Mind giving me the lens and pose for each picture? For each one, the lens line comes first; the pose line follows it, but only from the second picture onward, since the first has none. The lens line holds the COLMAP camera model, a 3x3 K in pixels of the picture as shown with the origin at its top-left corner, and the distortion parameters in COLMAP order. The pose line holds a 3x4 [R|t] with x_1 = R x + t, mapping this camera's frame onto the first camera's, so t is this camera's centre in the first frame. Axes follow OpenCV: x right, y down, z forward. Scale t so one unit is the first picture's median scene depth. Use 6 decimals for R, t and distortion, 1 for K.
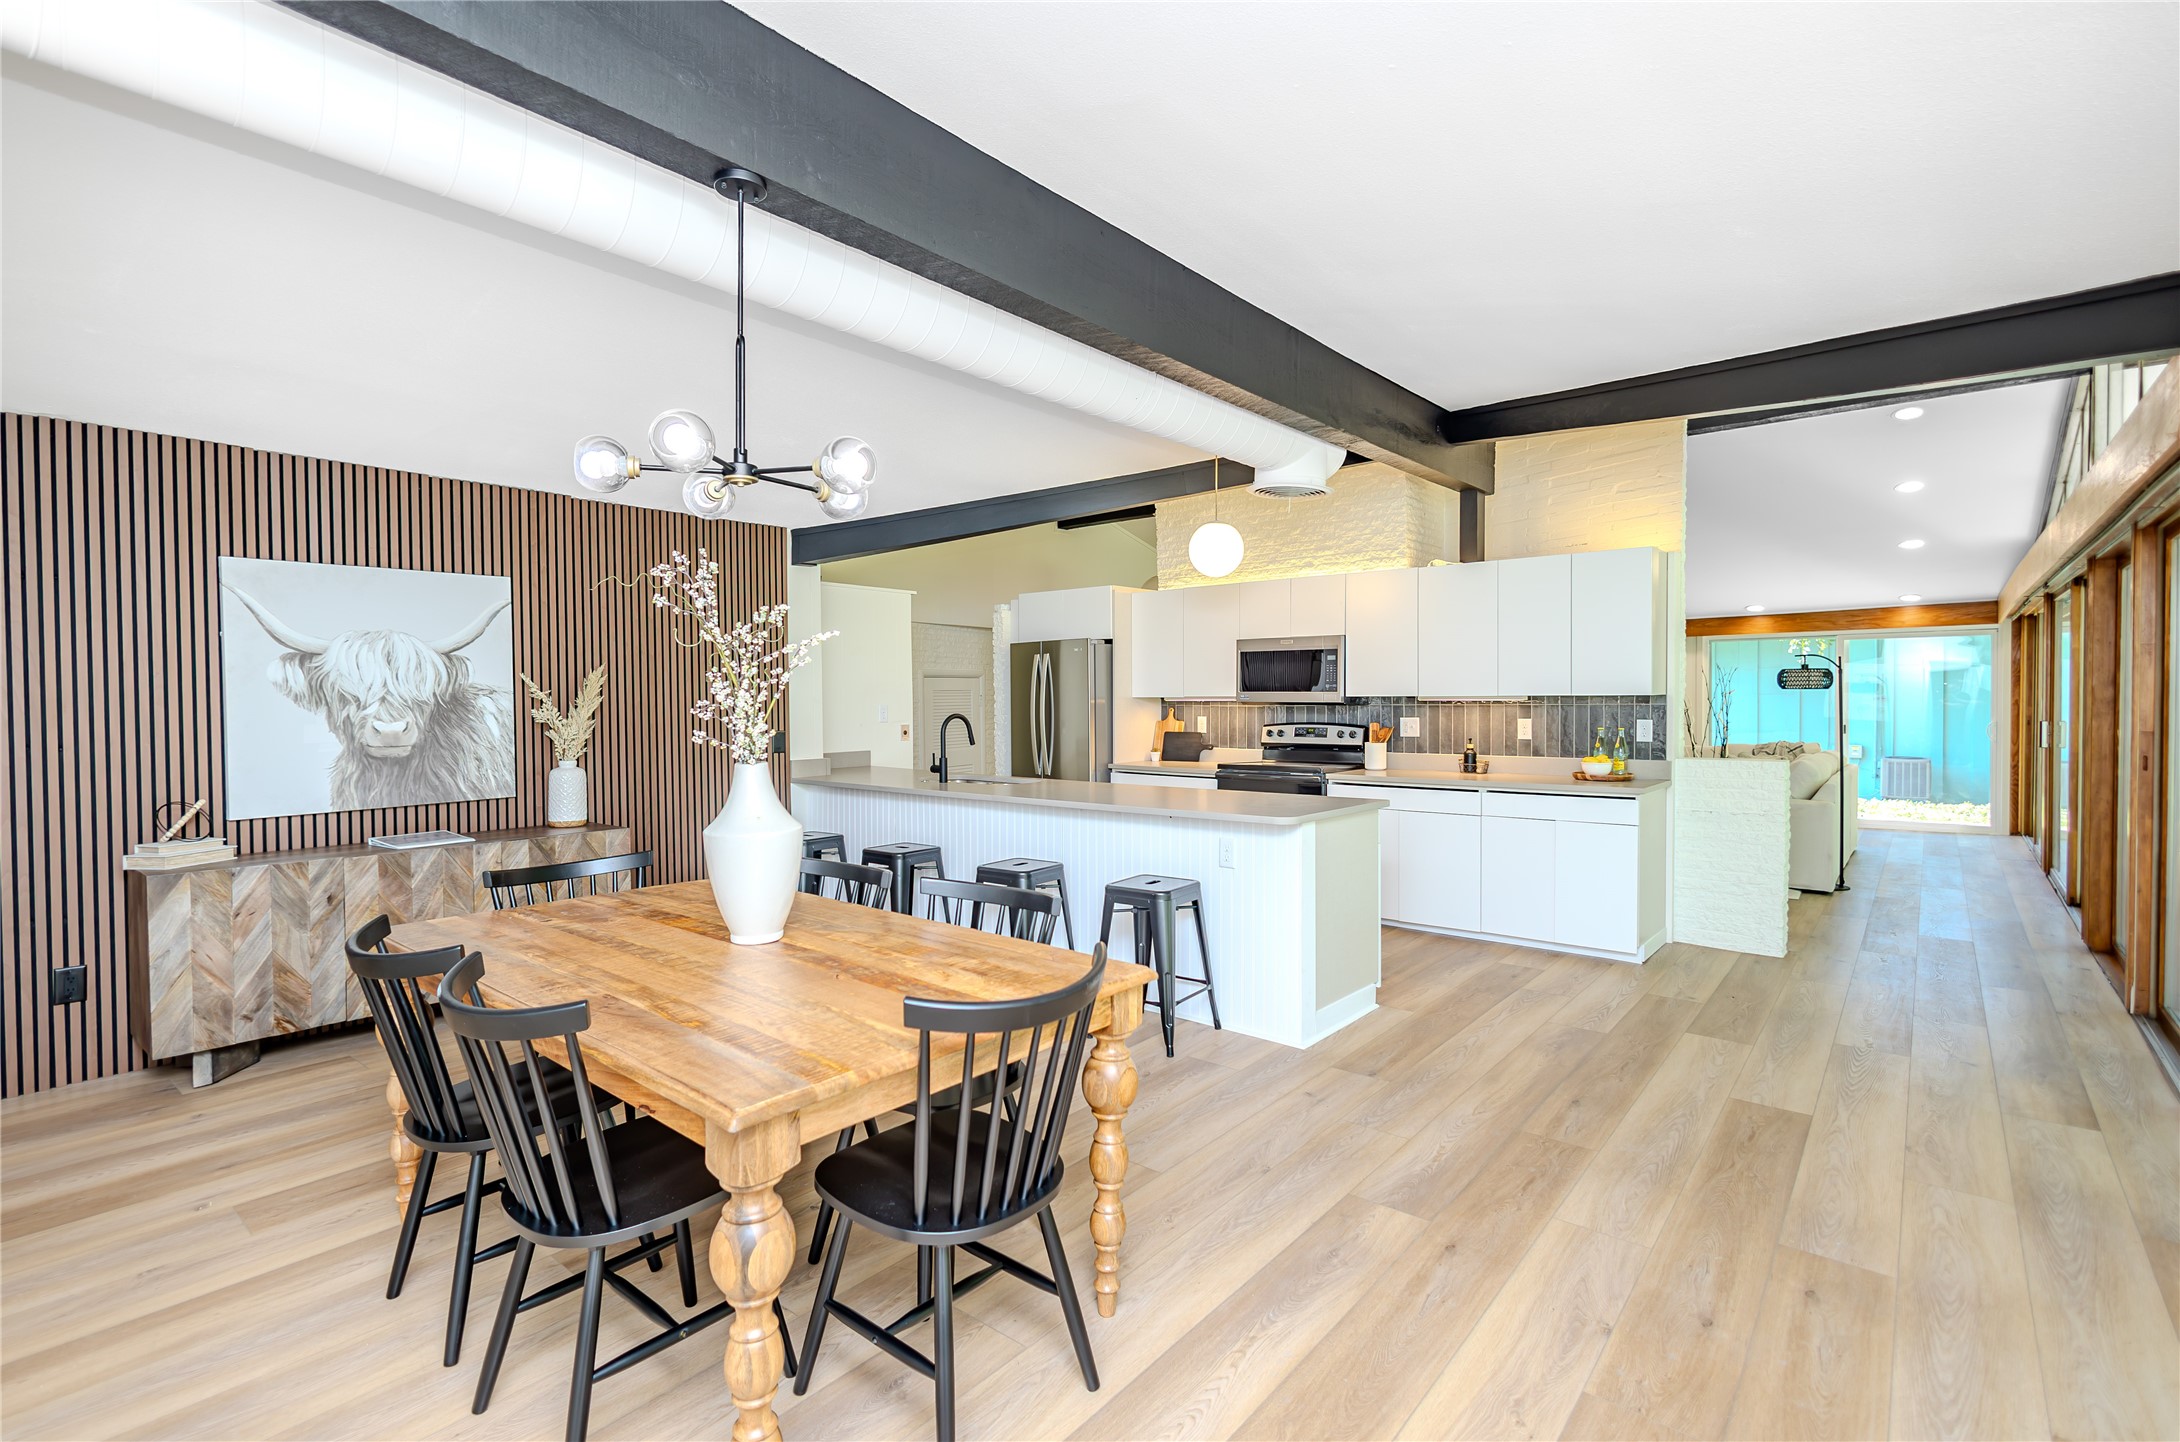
lens RADIAL K [[1003.9, 0, 1083.1], [0, 1003.9, 714.9], [0, 0, 1]] dist [0.011245, -0.002509]
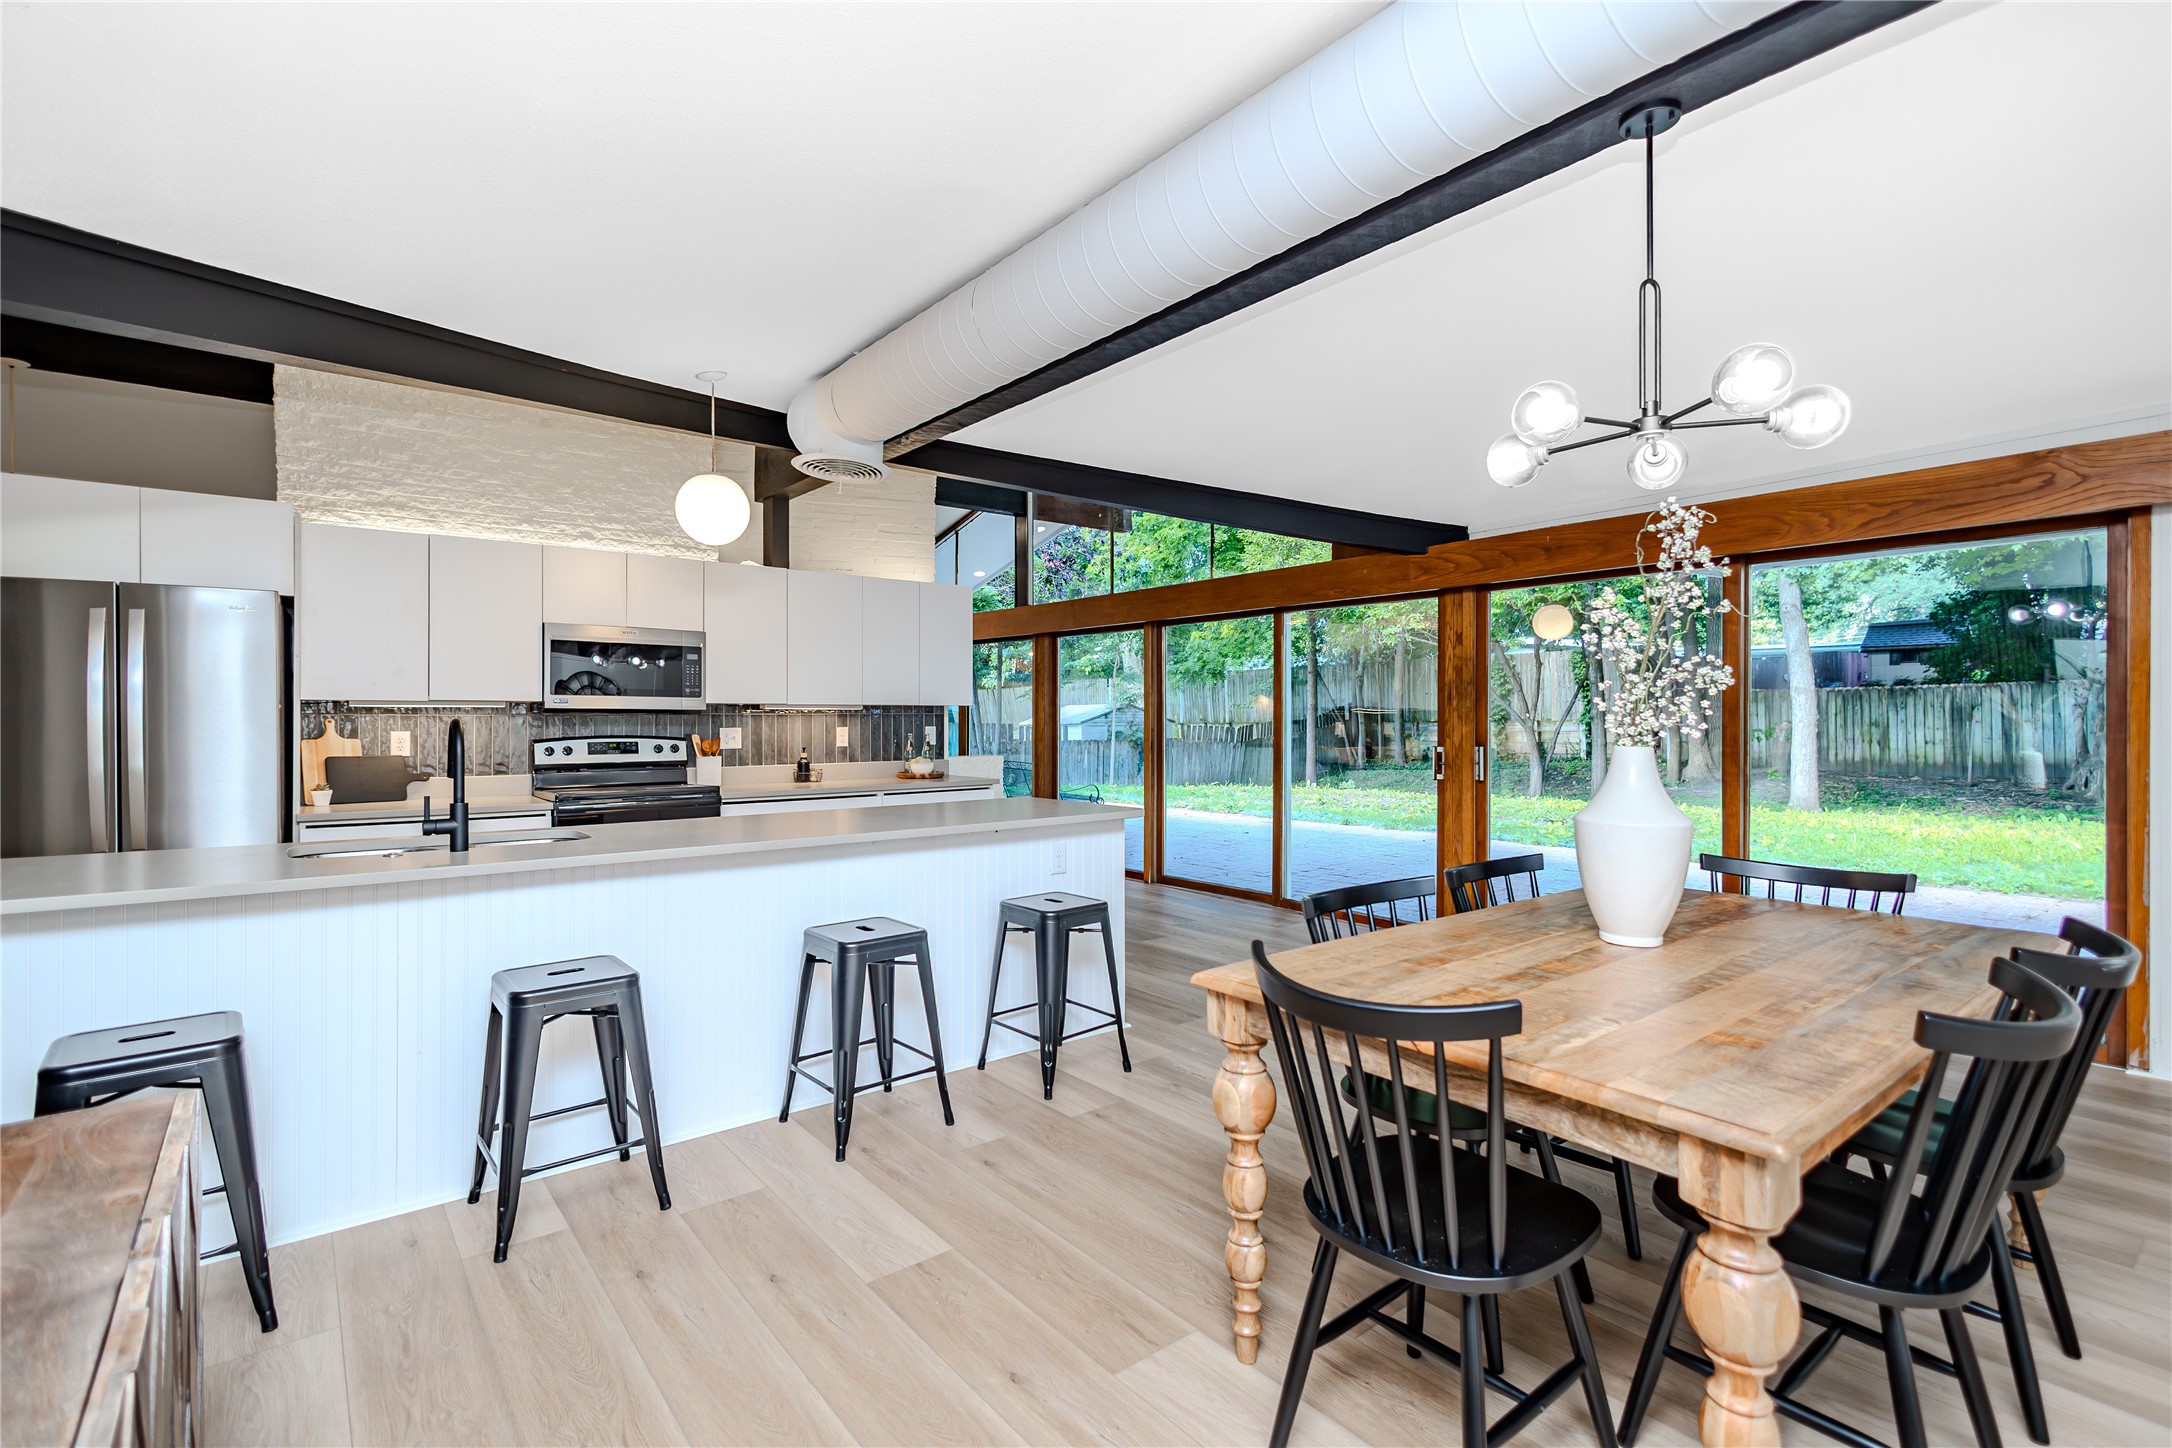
lens RADIAL K [[1000.2, 0, 1091.8], [0, 1000.2, 716.8], [0, 0, 1]] dist [0.011245, -0.002509]
pose [[0.187601, 0.004379, 0.982236, -0.440552], [0.014806, 0.999864, -0.007286, 0.003702], [-0.982134, 0.015910, 0.187510, 0.433939]]
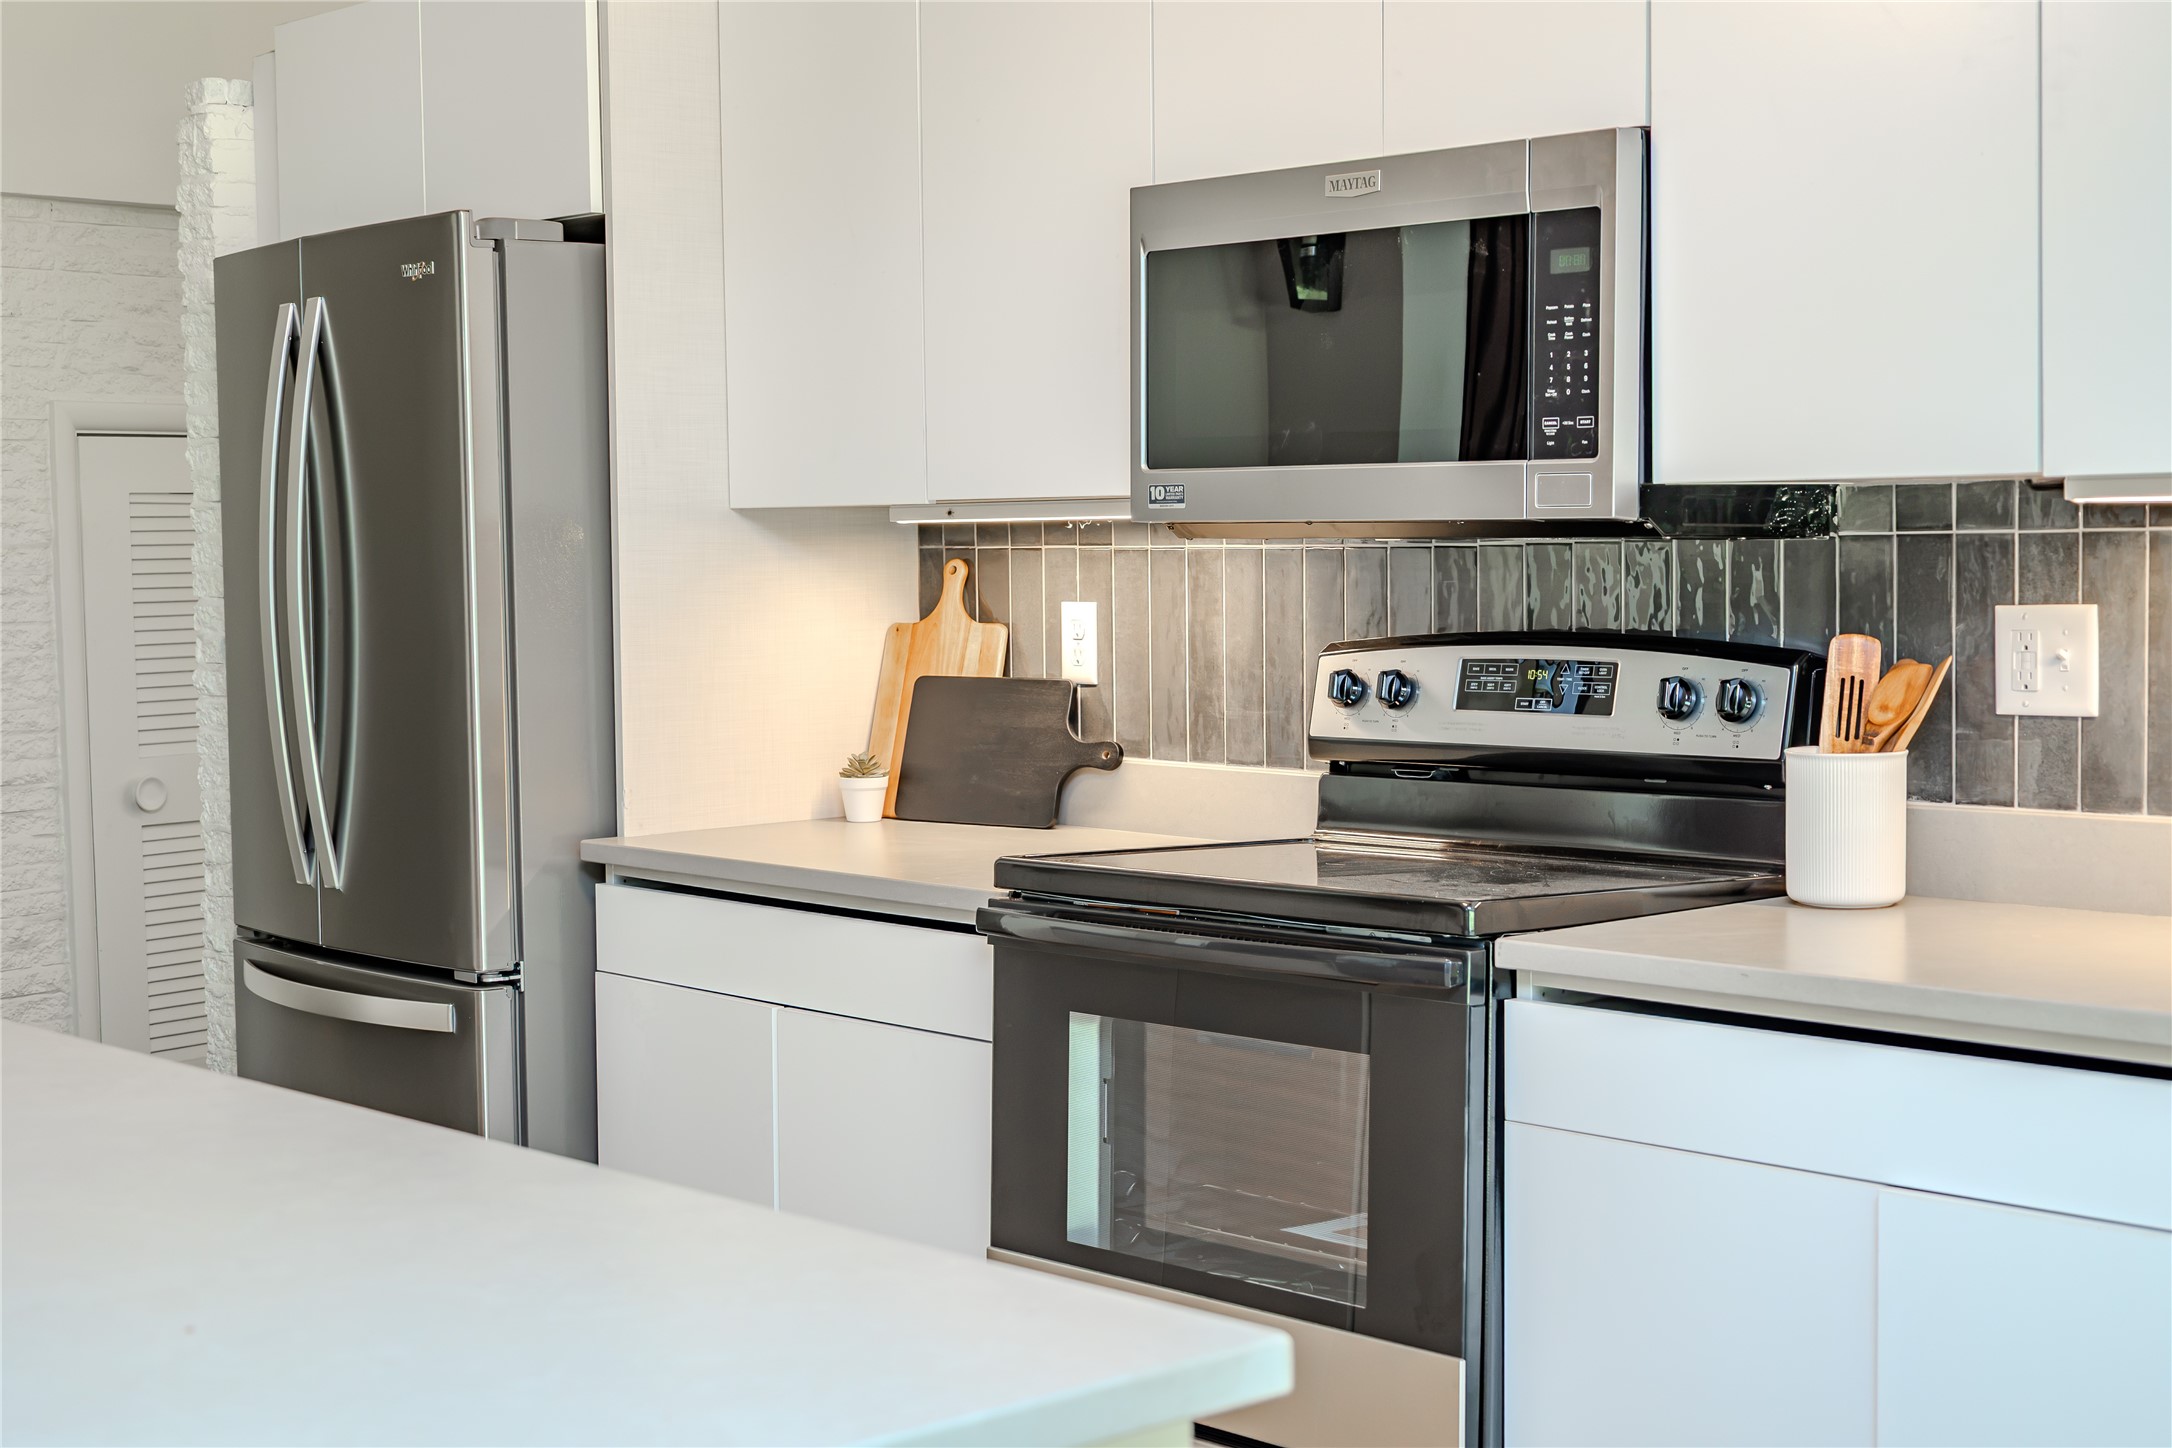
lens RADIAL K [[3065.4, 0, 1092.4], [0, 3065.4, 726.6], [0, 0, 1]] dist [0.008243, 0.000000]
pose [[0.993383, -0.002823, -0.114815, 0.191103], [0.008259, 0.998866, 0.046897, -0.002168], [0.114553, -0.047535, 0.992279, 0.392291]]
